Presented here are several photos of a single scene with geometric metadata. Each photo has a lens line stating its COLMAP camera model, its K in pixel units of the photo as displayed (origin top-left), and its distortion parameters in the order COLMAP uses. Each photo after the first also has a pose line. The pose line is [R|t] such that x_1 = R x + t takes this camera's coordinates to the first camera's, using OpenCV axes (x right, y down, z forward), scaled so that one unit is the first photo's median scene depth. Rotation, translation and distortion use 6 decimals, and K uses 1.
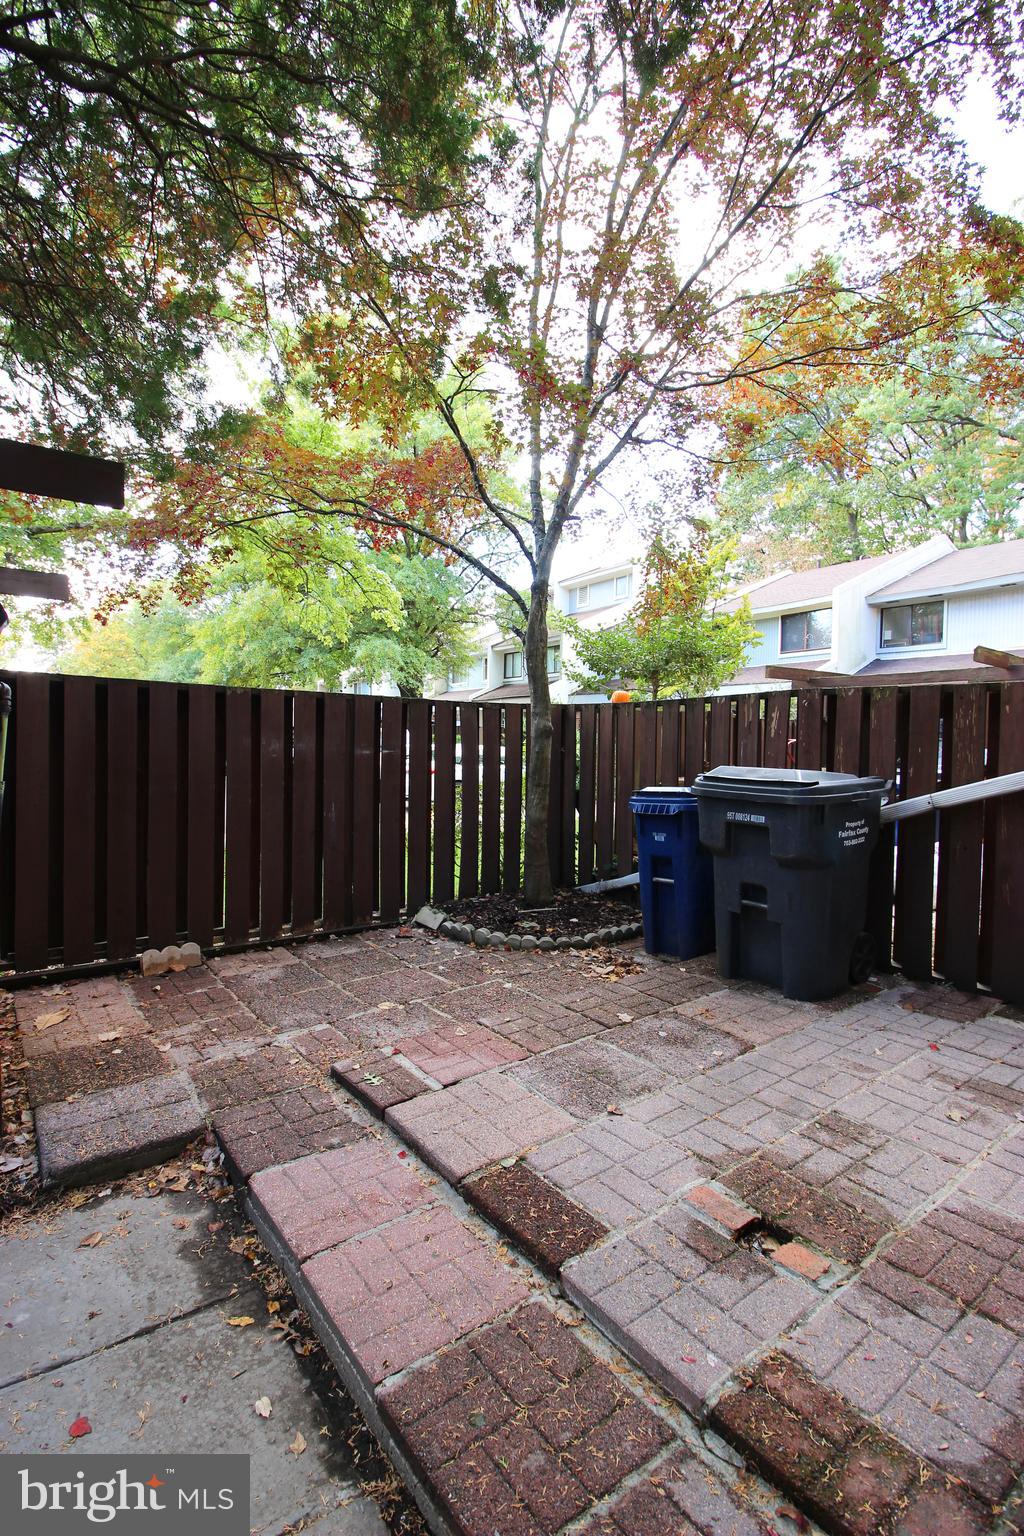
lens RADIAL K [[713.2, 0, 512.0], [0, 713.2, 768.0], [0, 0, 1]] dist [-0.018055, -0.001282]
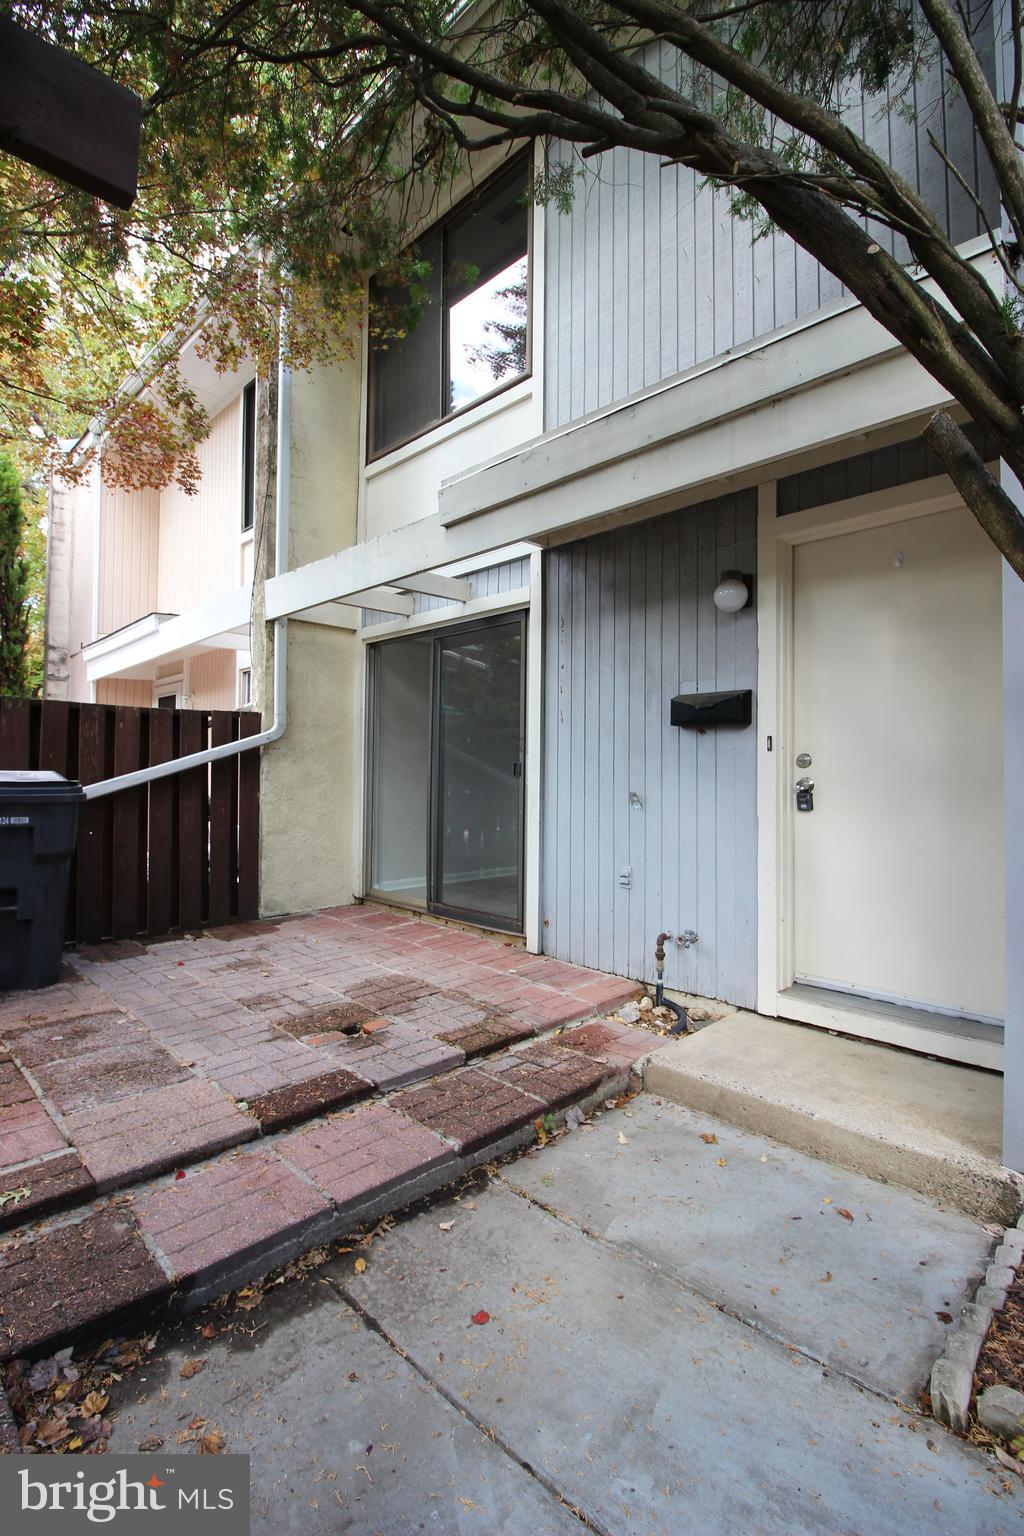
lens RADIAL K [[712.0, 0, 499.3], [0, 712.0, 753.6], [0, 0, 1]] dist [-0.011137, -0.001683]
pose [[-0.118418, 0.010765, 0.992905, -1.159155], [0.034077, 0.999396, -0.006771, 0.011058], [-0.992379, 0.033034, -0.118714, 0.688780]]
